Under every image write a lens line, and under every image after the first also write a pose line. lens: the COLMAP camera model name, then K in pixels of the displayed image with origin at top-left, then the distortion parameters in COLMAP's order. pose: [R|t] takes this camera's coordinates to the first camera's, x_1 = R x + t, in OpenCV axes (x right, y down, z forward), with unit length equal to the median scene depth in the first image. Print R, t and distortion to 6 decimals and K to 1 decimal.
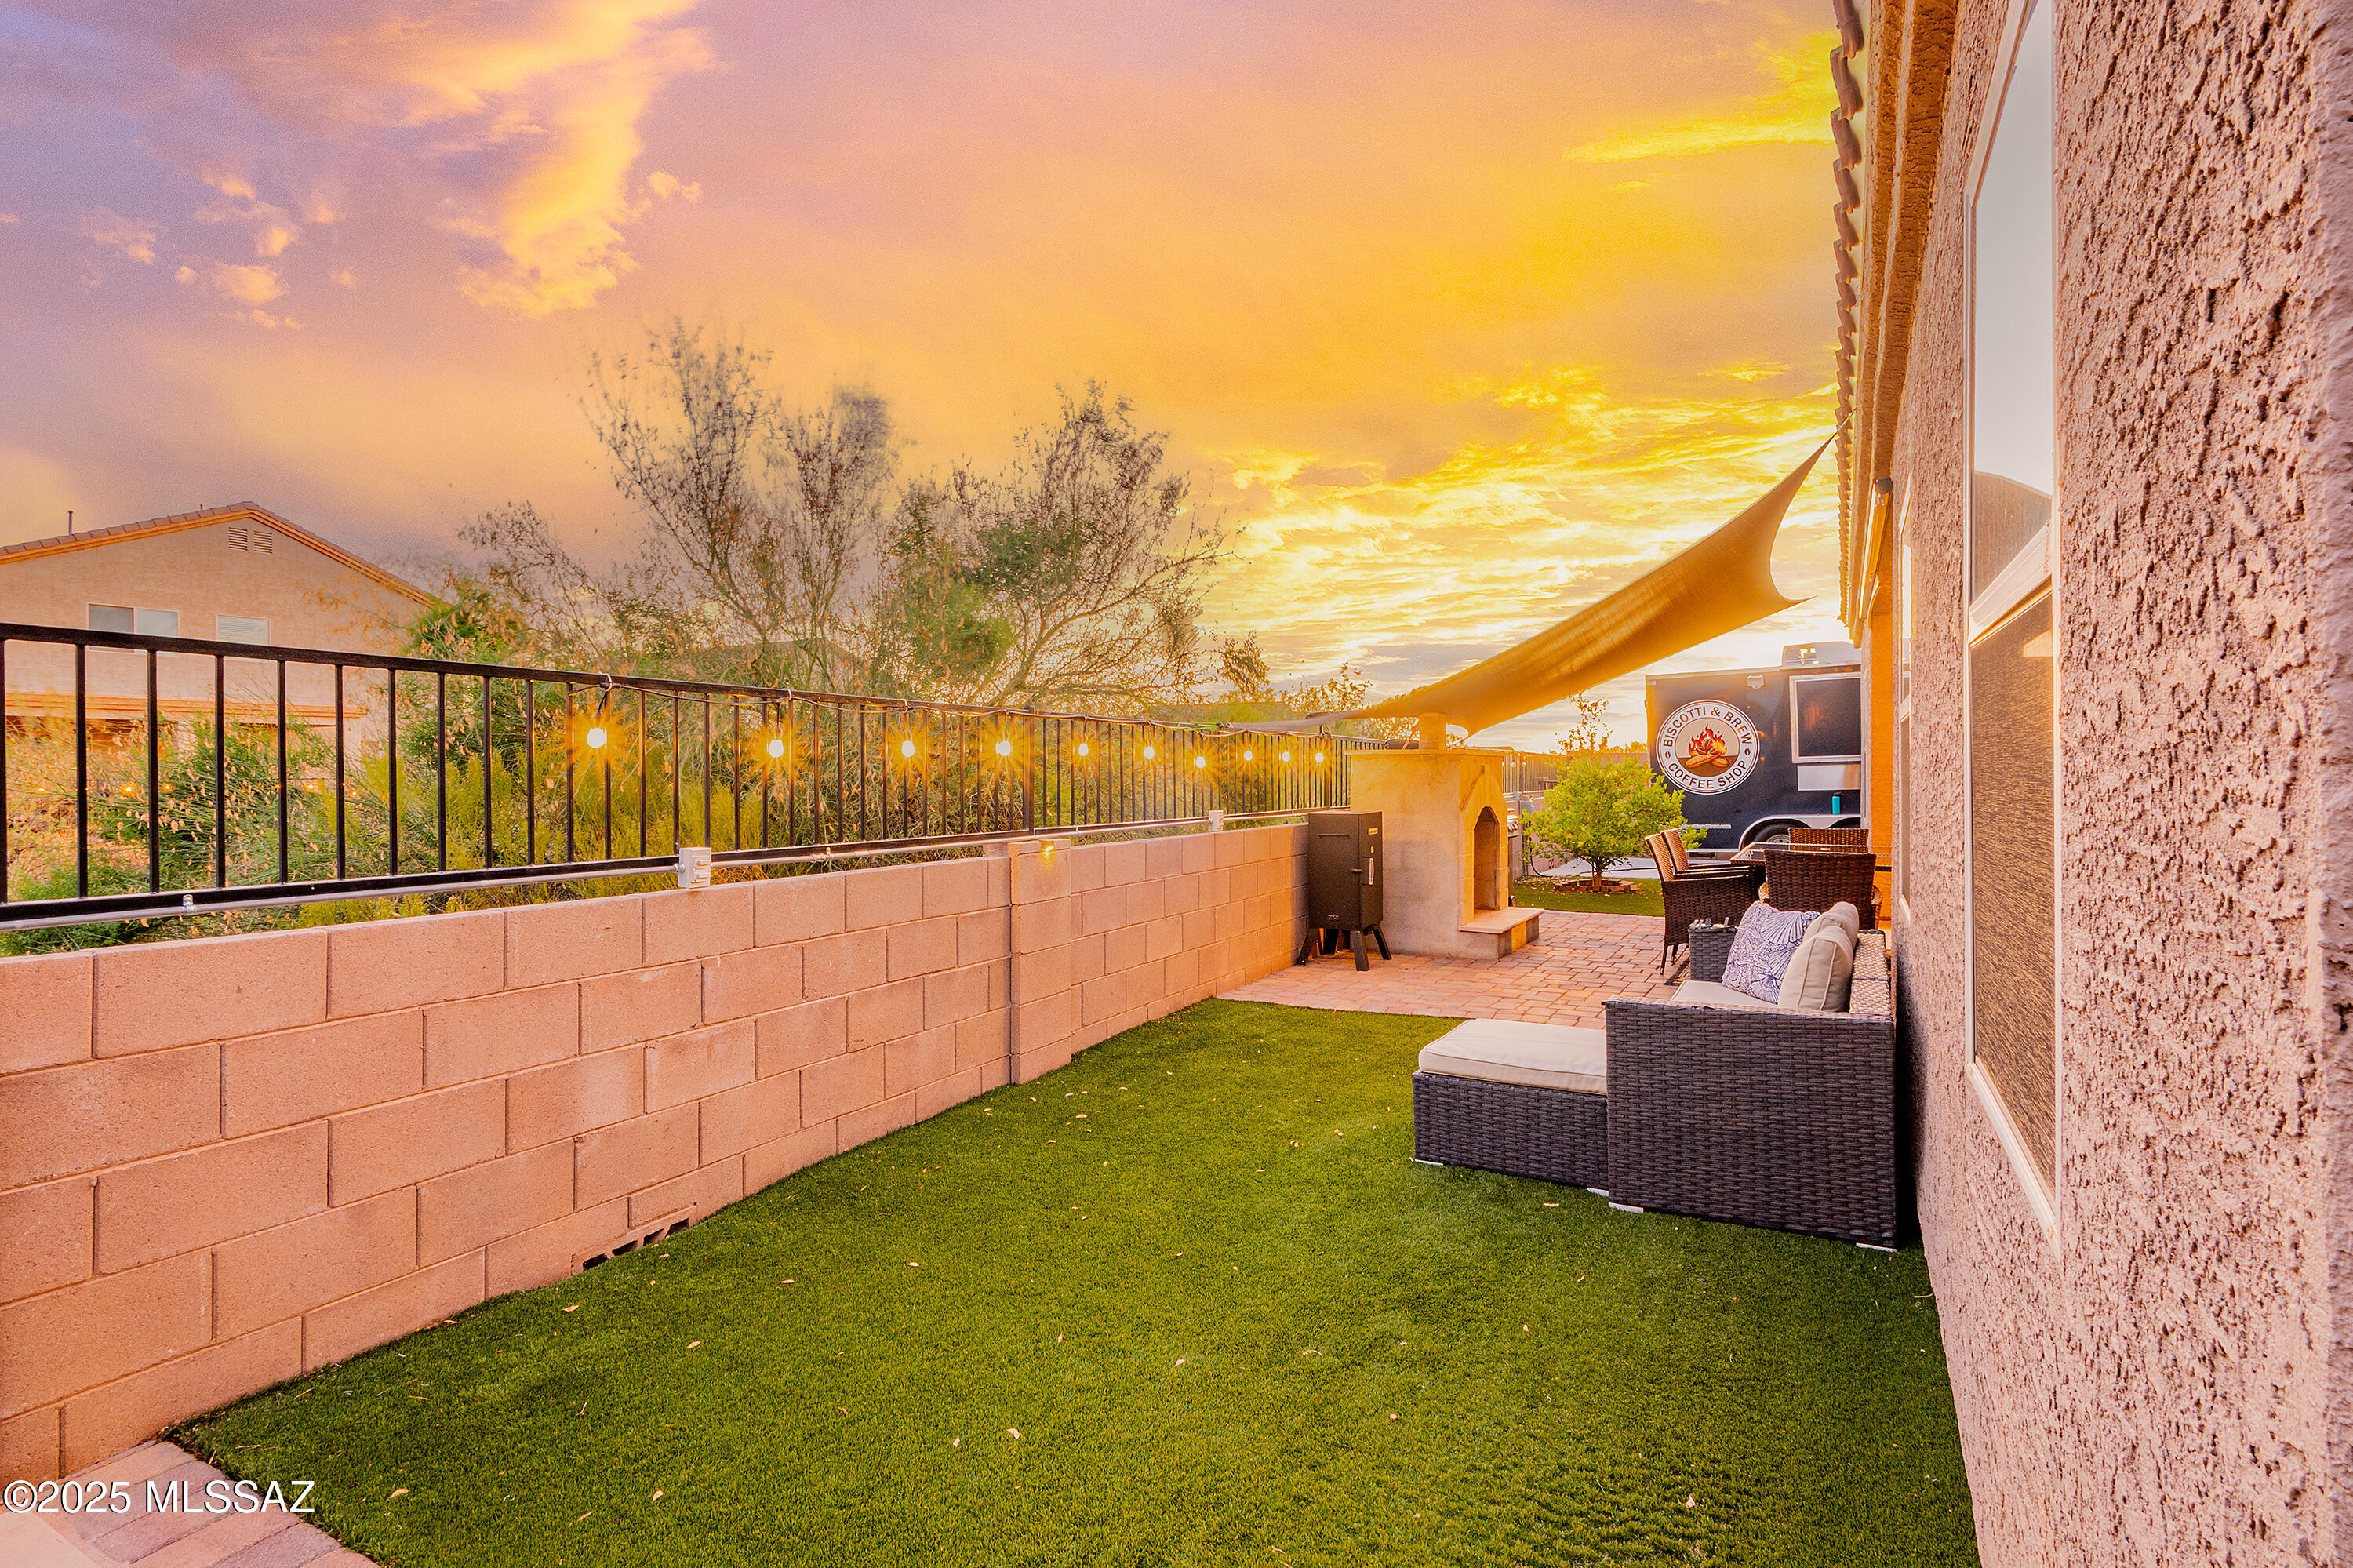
lens RADIAL K [[1160.4, 0, 1184.0], [0, 1160.4, 778.2], [0, 0, 1]] dist [-0.002456, 0.000907]
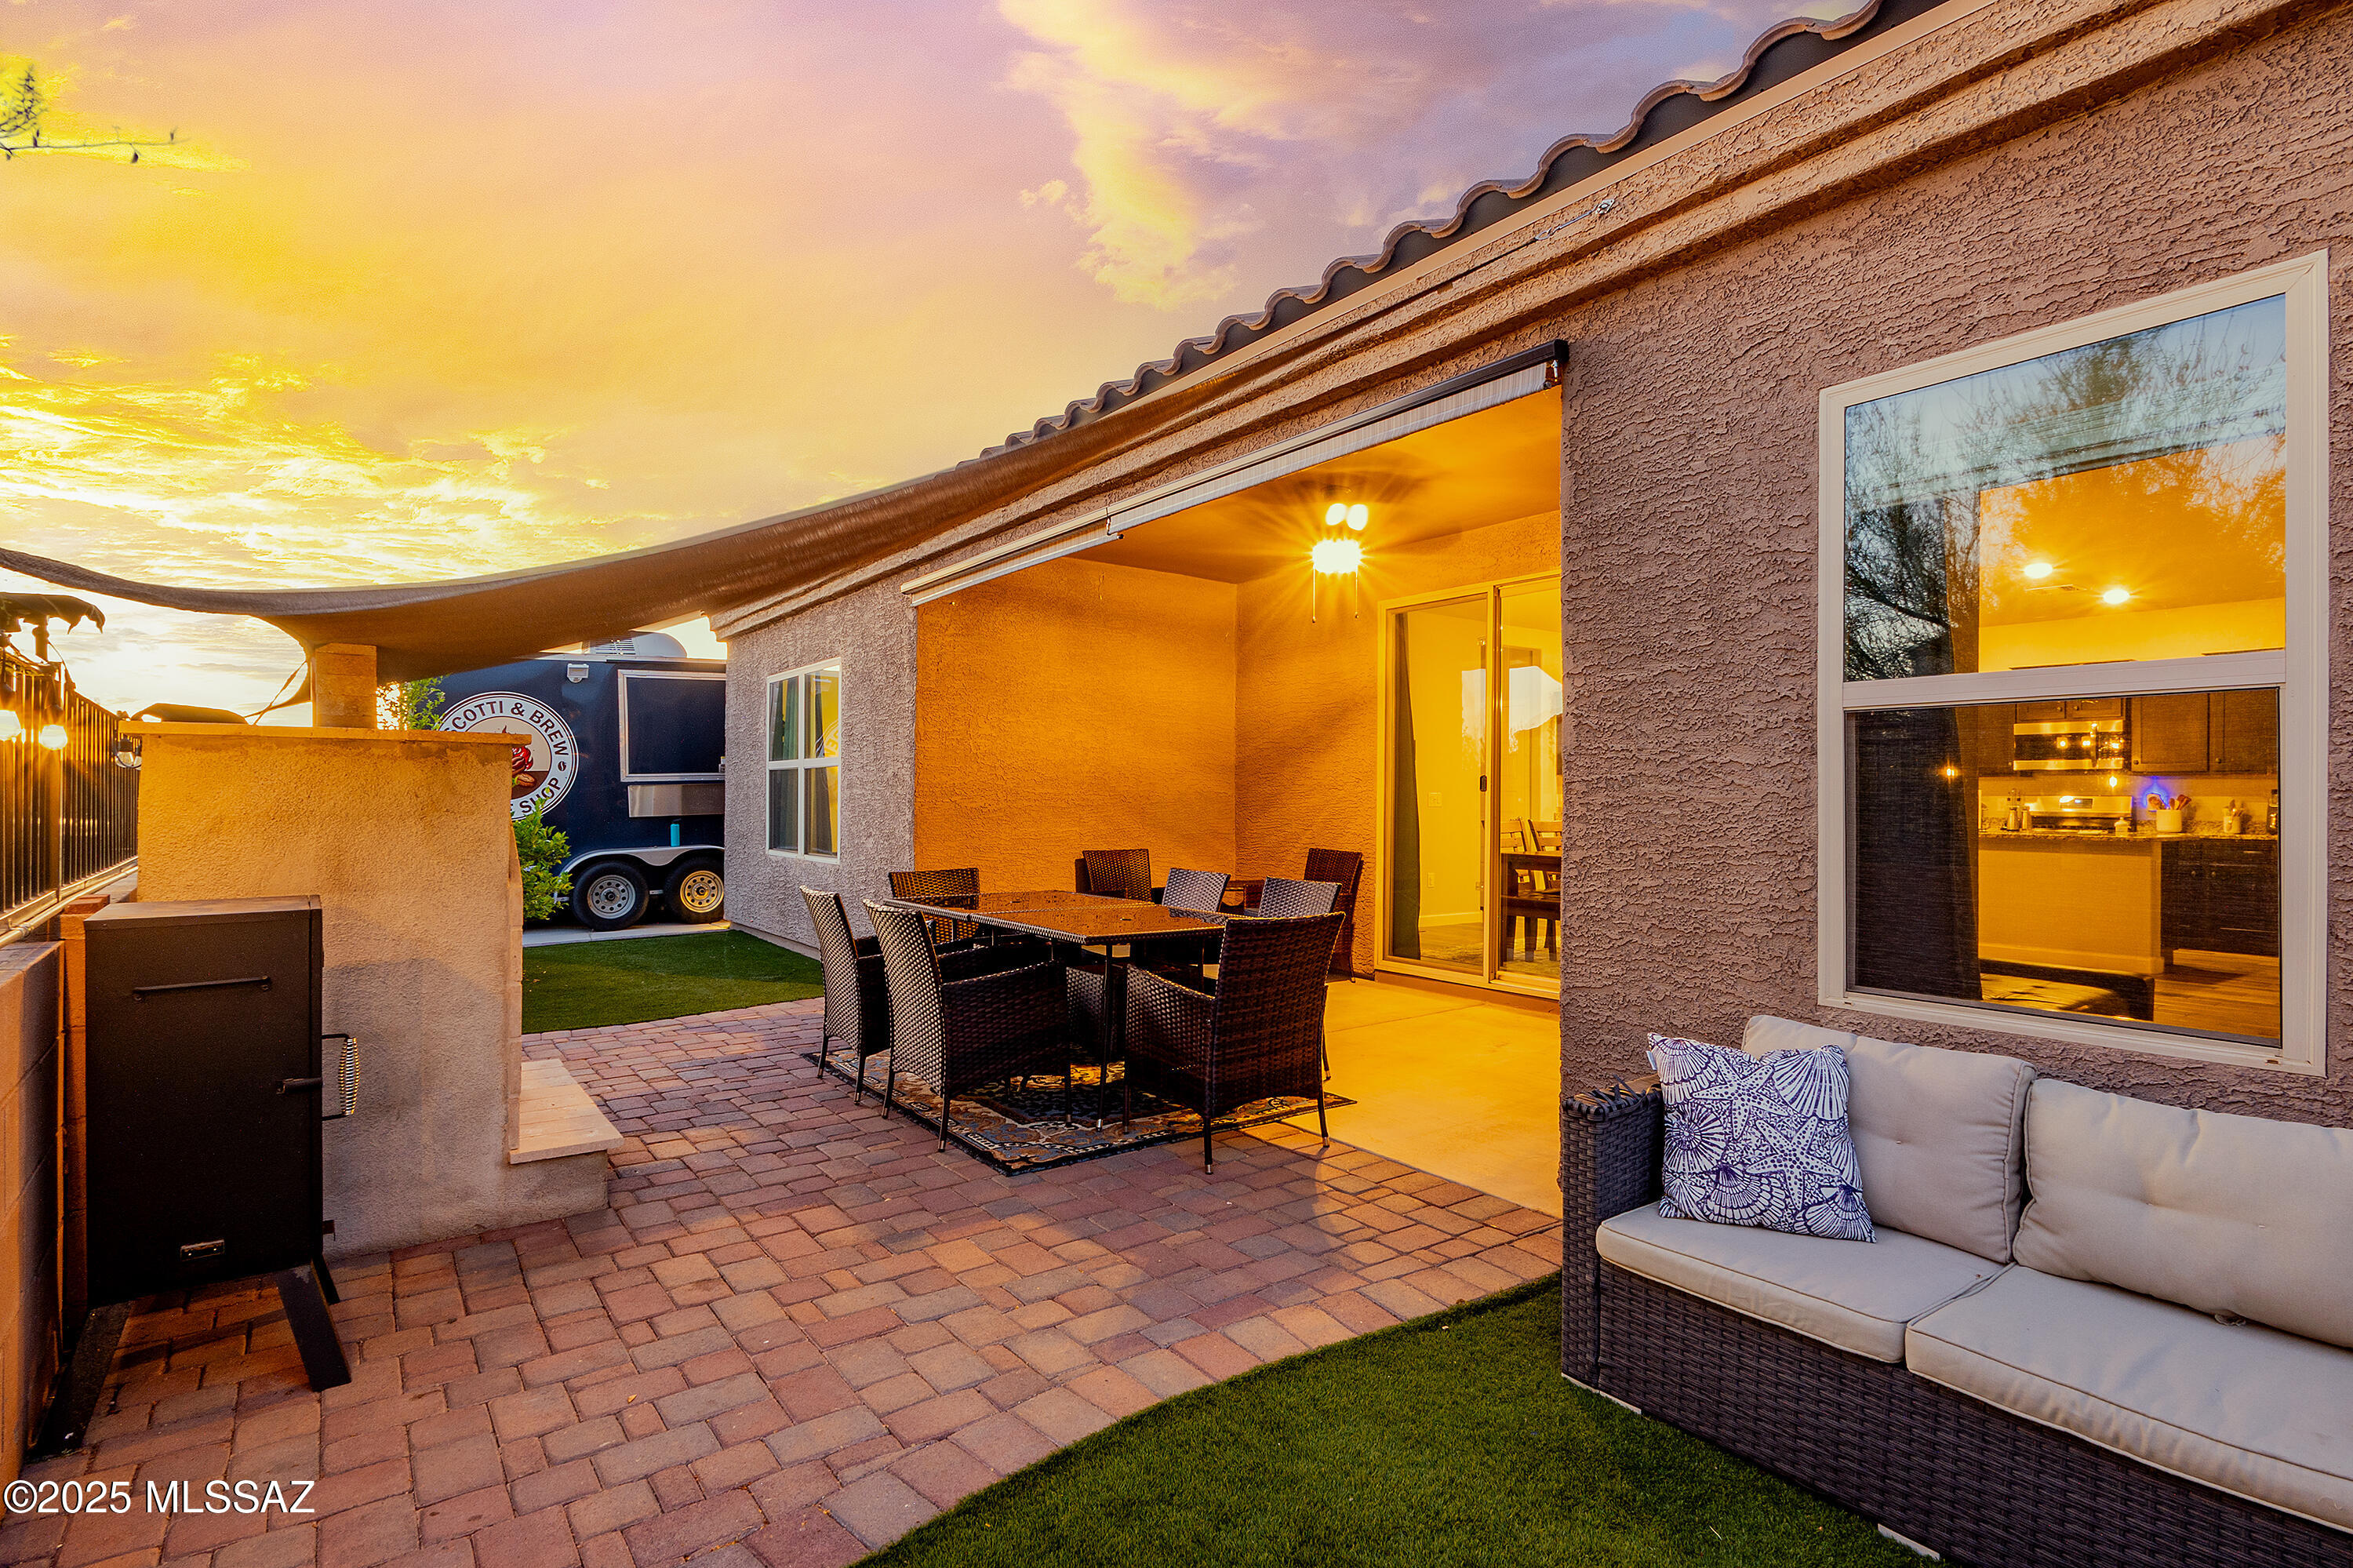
lens RADIAL K [[1160.4, 0, 1176.4], [0, 1160.4, 795.0], [0, 0, 1]] dist [-0.002456, 0.000907]
pose [[0.414300, 0.001971, 0.910138, -0.027113], [0.002406, 0.999992, -0.003260, -0.000691], [-0.910137, 0.003541, 0.414292, 0.344988]]
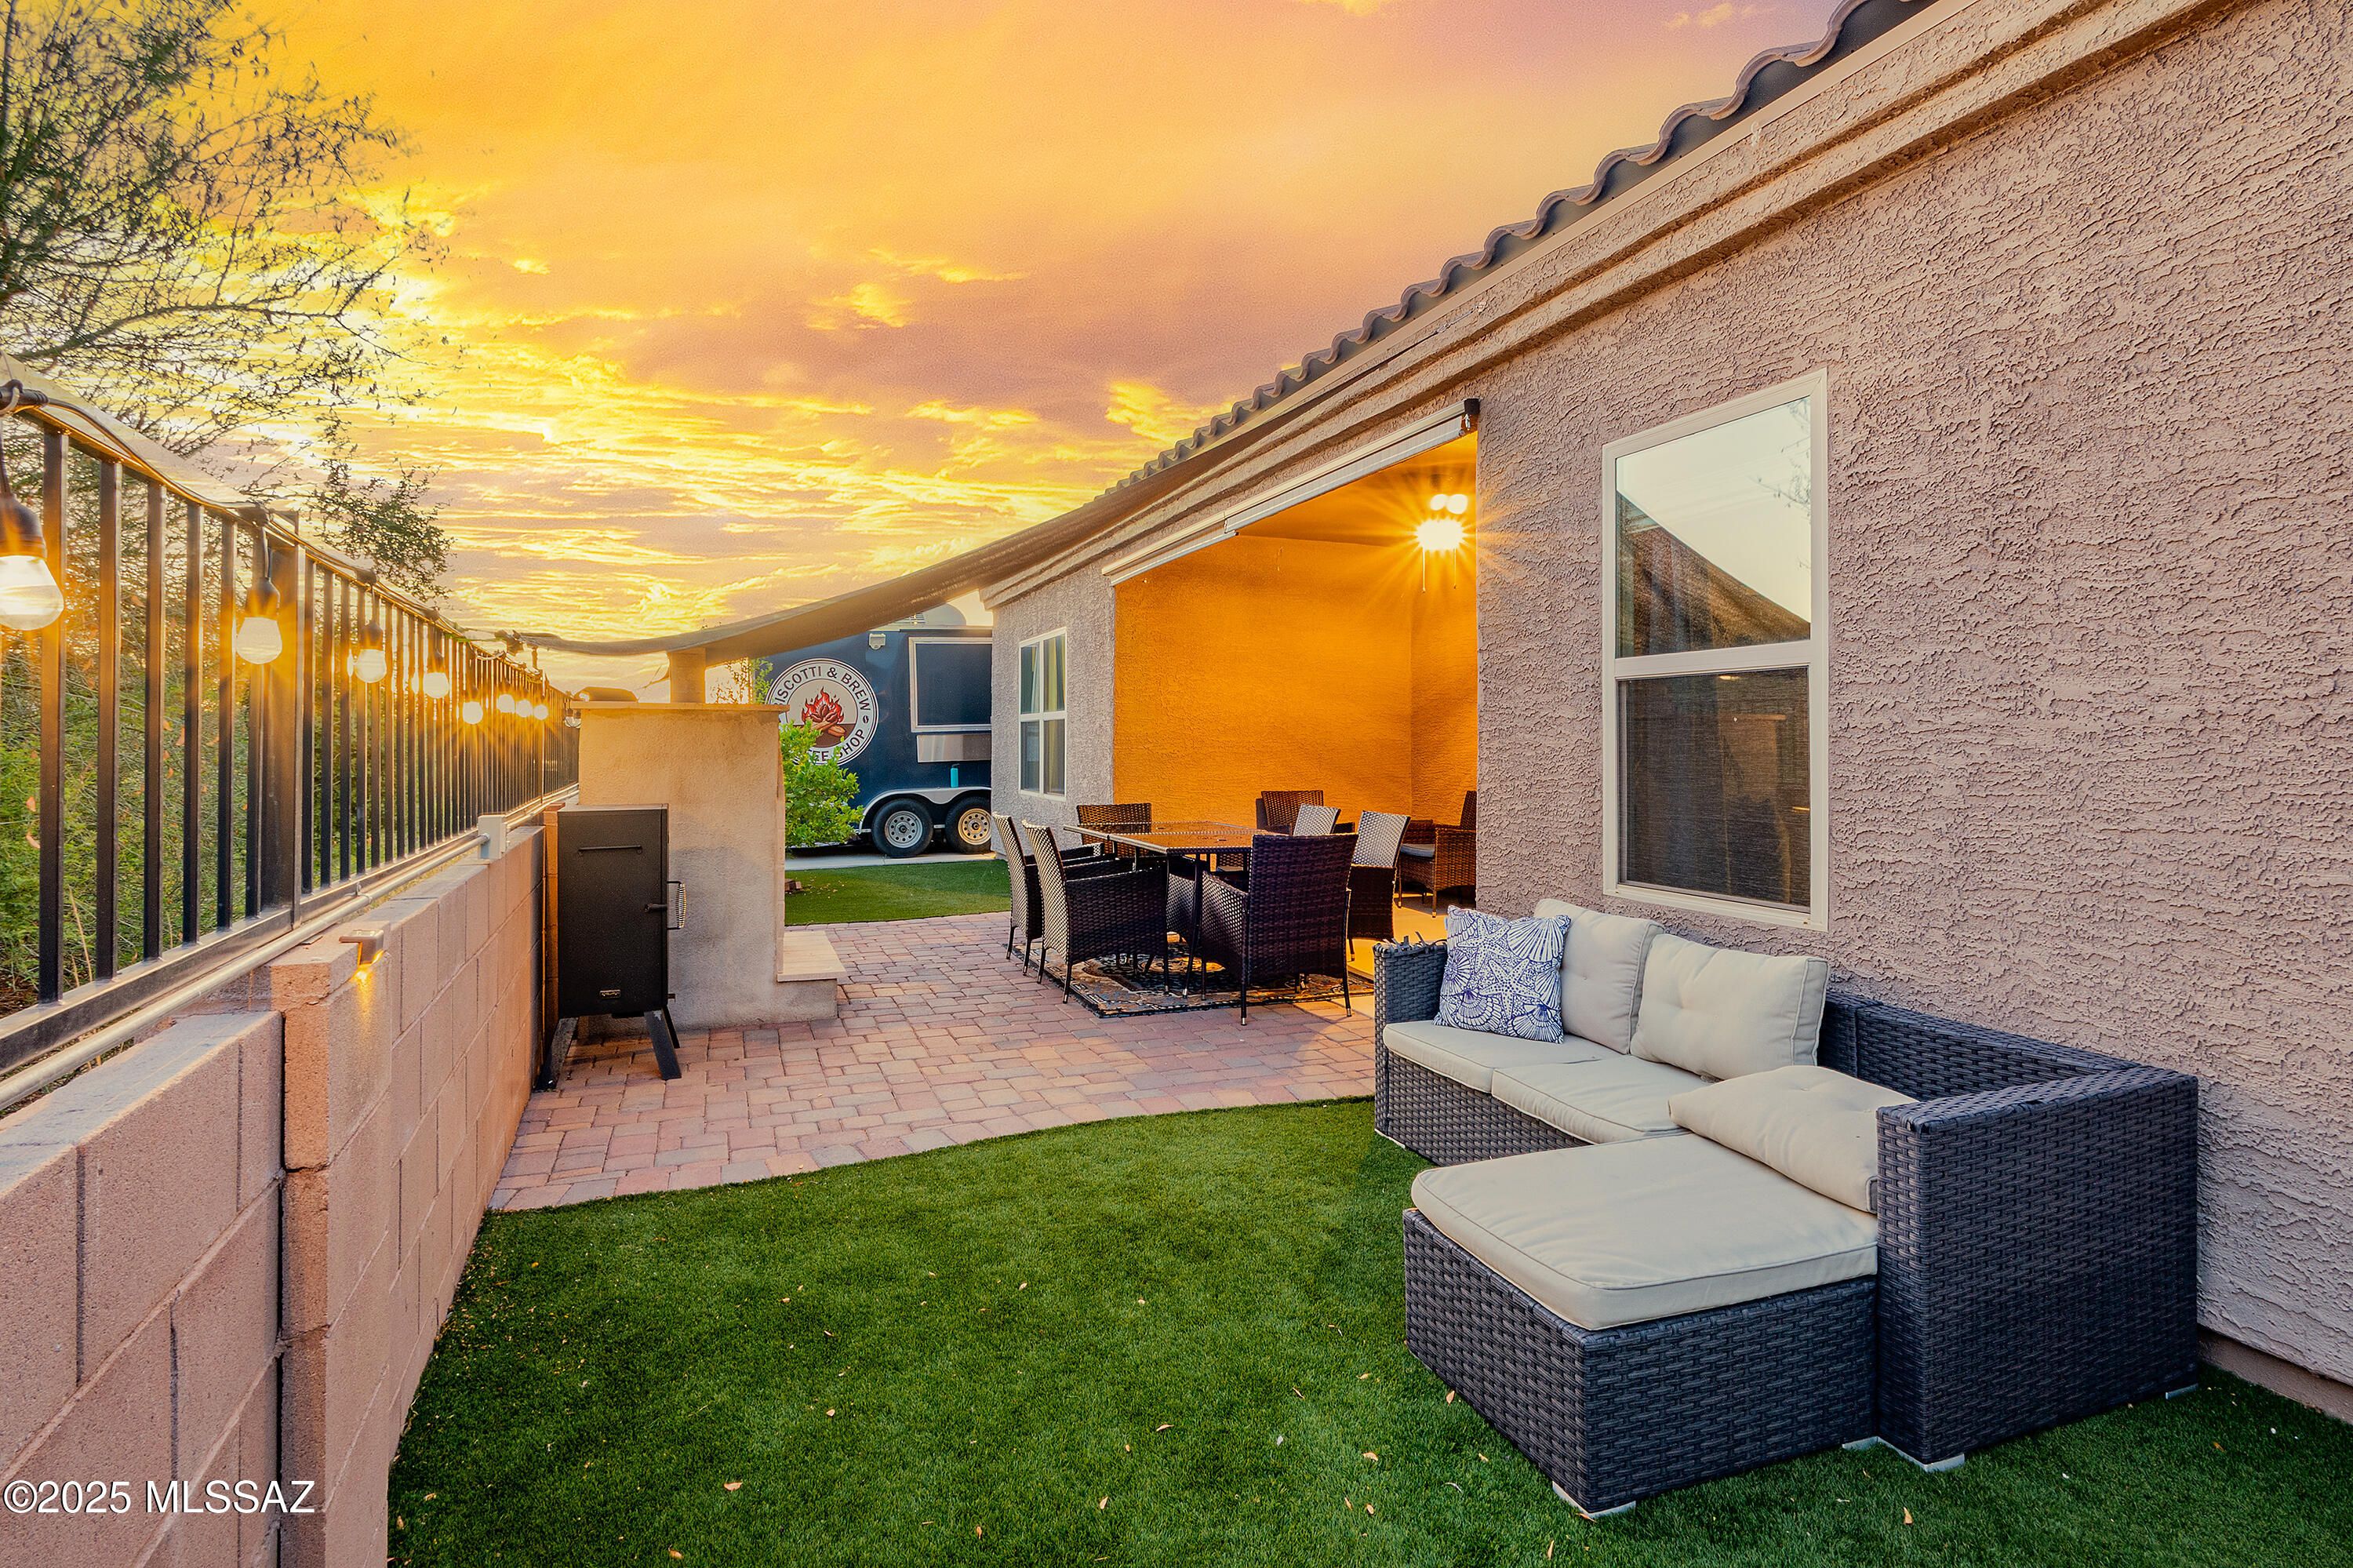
lens RADIAL K [[1233.0, 0, 1177.1], [0, 1233.0, 735.3], [0, 0, 1]] dist [-0.003539, -0.000367]
pose [[0.642824, 0.004788, 0.765999, -0.086995], [0.004519, 0.999939, -0.010042, 0.000057], [-0.766001, 0.009917, 0.642763, 0.216306]]
